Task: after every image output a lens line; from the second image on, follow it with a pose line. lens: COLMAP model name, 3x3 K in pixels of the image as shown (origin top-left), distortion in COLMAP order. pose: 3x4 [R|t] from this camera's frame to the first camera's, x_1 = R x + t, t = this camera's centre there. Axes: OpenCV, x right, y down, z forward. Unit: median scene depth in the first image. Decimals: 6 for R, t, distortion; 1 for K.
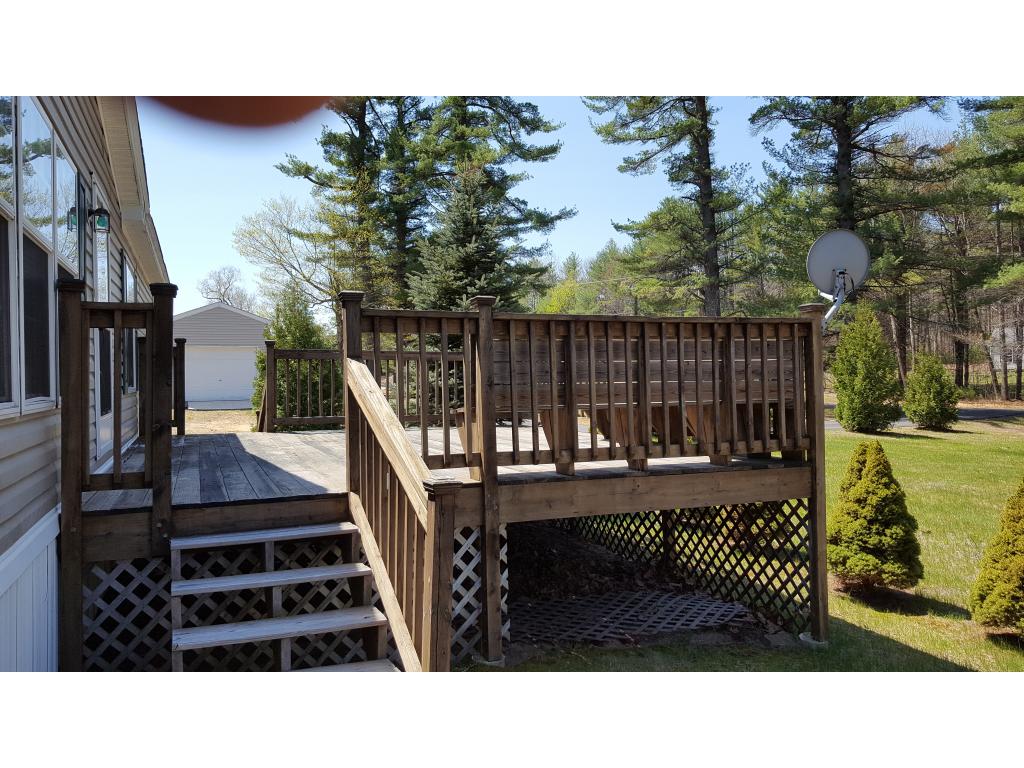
lens RADIAL K [[780.7, 0, 510.8], [0, 780.7, 384.1], [0, 0, 1]] dist [0.087695, -0.109261]
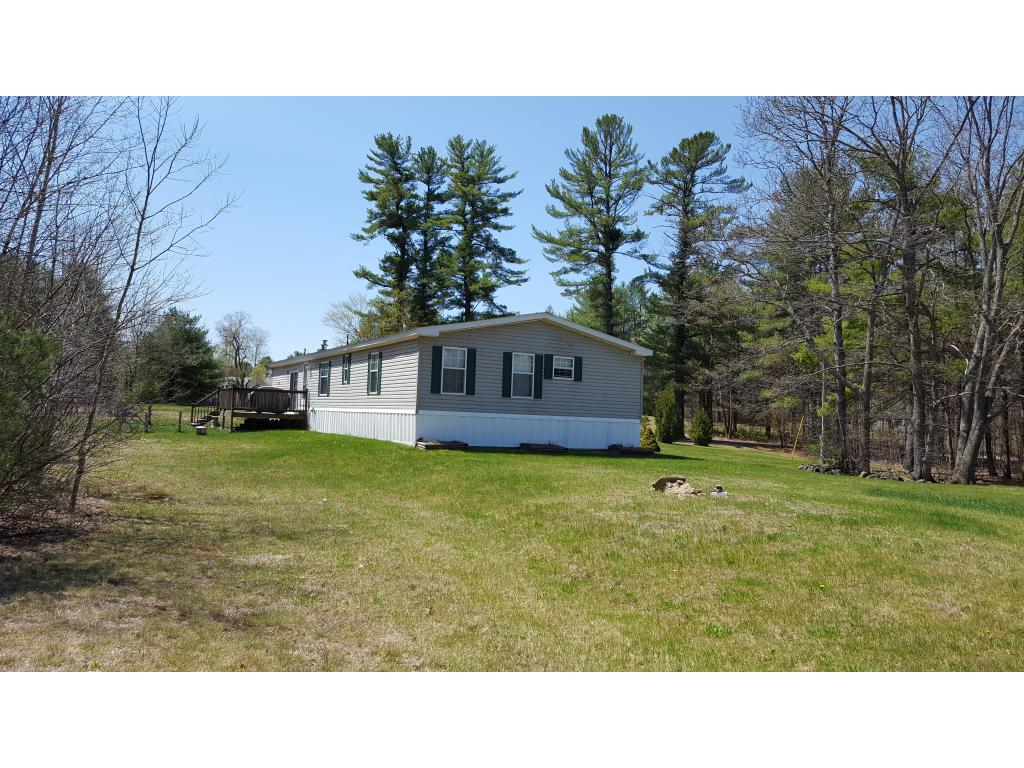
lens RADIAL K [[780.7, 0, 511.5], [0, 780.7, 379.2], [0, 0, 1]] dist [0.087695, -0.109261]
pose [[0.992563, 0.063976, 0.103566, -0.122011], [-0.057741, 0.996397, -0.062127, 0.021934], [-0.107168, 0.055685, 0.992680, -0.598224]]
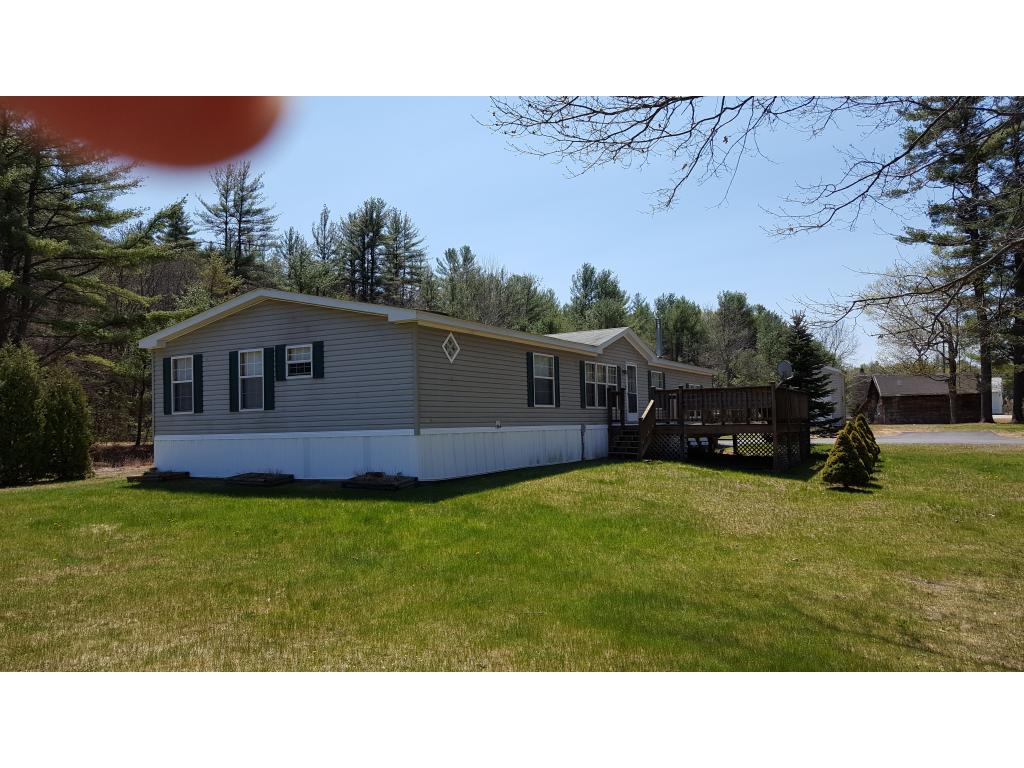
lens RADIAL K [[780.7, 0, 510.1], [0, 780.7, 386.9], [0, 0, 1]] dist [0.087695, -0.109261]
pose [[0.634214, -0.034732, -0.772377, 0.274868], [0.004561, 0.999141, -0.041184, 0.007787], [0.773144, 0.022596, 0.633828, -0.260100]]
